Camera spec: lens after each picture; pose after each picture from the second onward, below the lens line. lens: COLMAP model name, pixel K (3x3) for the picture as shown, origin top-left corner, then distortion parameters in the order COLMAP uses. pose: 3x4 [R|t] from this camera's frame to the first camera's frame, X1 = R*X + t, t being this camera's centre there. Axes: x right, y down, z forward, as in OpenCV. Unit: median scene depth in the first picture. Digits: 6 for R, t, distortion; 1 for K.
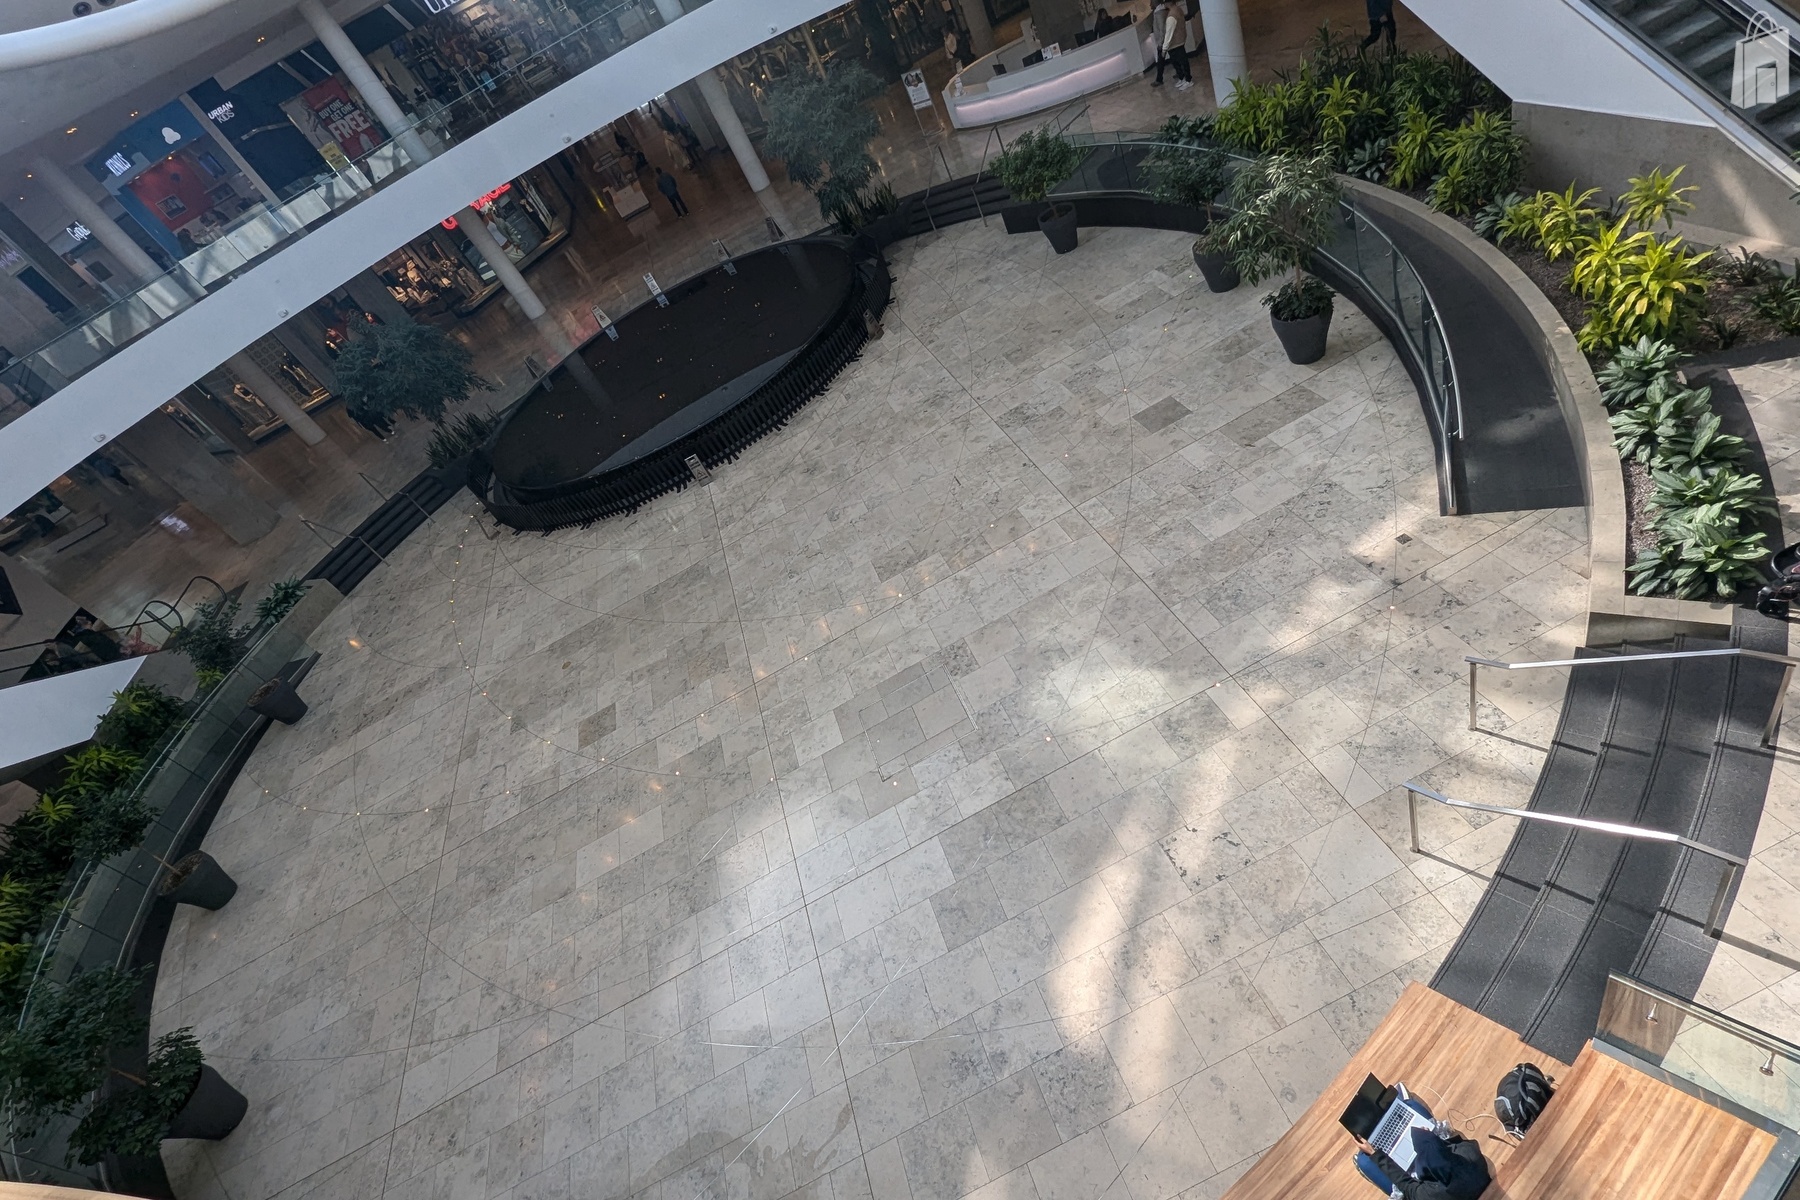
lens RADIAL K [[923.9, 0, 900.7], [0, 923.9, 567.6], [0, 0, 1]] dist [-0.001009, -0.000138]
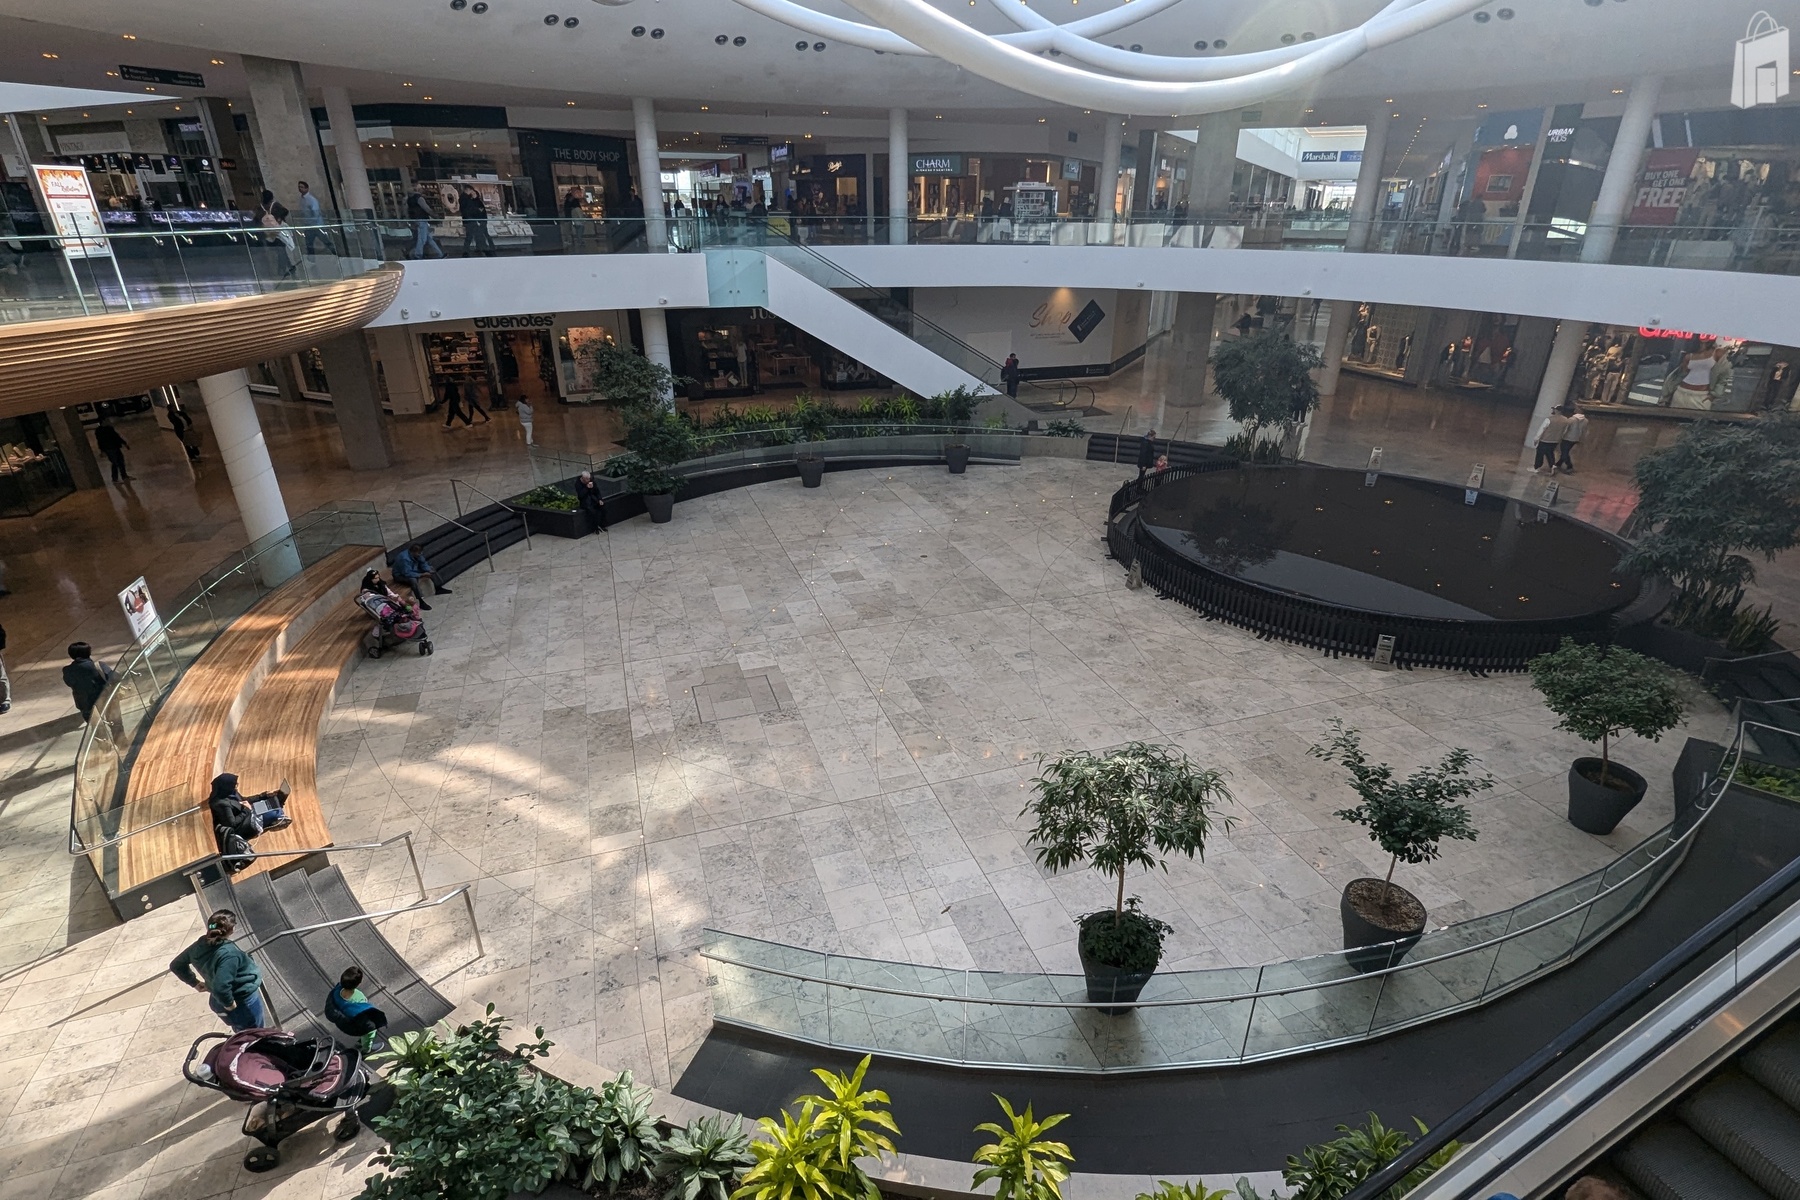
lens RADIAL K [[878.7, 0, 909.3], [0, 878.7, 620.2], [0, 0, 1]] dist [-0.002364, -0.000080]
pose [[0.035653, 0.758702, -0.650462, 0.874151], [-0.649189, 0.512427, 0.562114, -0.883733], [0.759791, 0.402231, 0.510810, 0.546218]]
